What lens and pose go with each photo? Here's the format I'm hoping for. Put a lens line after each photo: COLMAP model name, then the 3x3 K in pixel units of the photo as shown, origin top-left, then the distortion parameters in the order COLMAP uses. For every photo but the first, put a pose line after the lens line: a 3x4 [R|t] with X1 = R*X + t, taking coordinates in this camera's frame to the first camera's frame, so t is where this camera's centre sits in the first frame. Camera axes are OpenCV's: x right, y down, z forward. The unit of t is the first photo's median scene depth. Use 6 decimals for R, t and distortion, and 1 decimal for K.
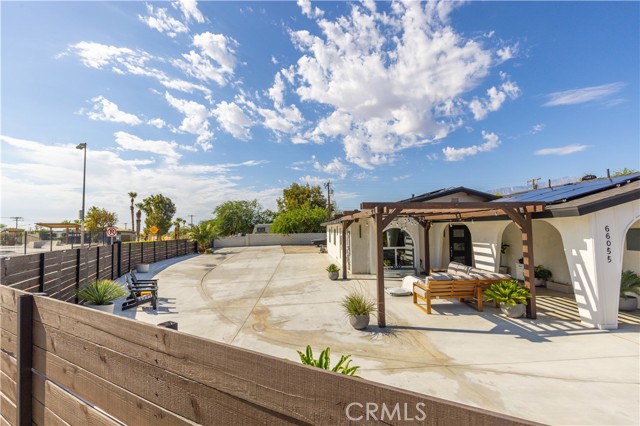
lens RADIAL K [[294.4, 0, 316.4], [0, 294.4, 210.1], [0, 0, 1]] dist [-0.005666, 0.000273]
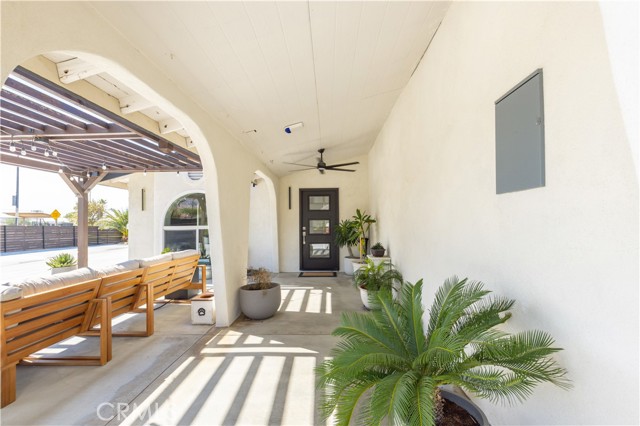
lens RADIAL K [[294.4, 0, 318.4], [0, 294.4, 211.1], [0, 0, 1]] dist [-0.005666, 0.000273]
pose [[0.995529, -0.003803, -0.094381, 0.552751], [0.005793, 0.999766, 0.020820, 0.084887], [0.094280, -0.021274, 0.995318, 0.444010]]
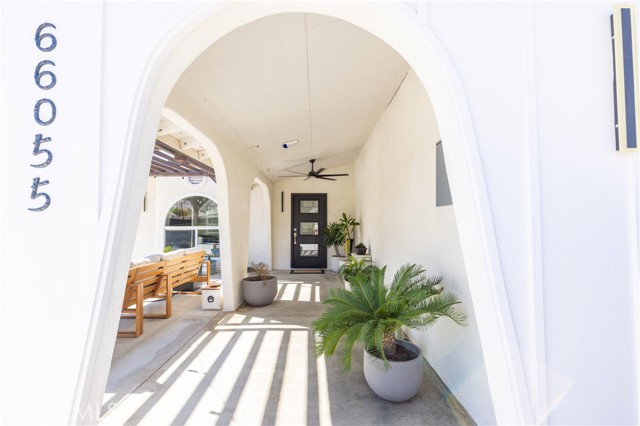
lens RADIAL K [[294.4, 0, 323.8], [0, 294.4, 213.0], [0, 0, 1]] dist [-0.005666, 0.000273]
pose [[0.999369, 0.008738, -0.034433, 0.553233], [-0.008034, 0.999757, 0.020519, 0.080990], [0.034604, -0.020230, 0.999196, 0.381708]]
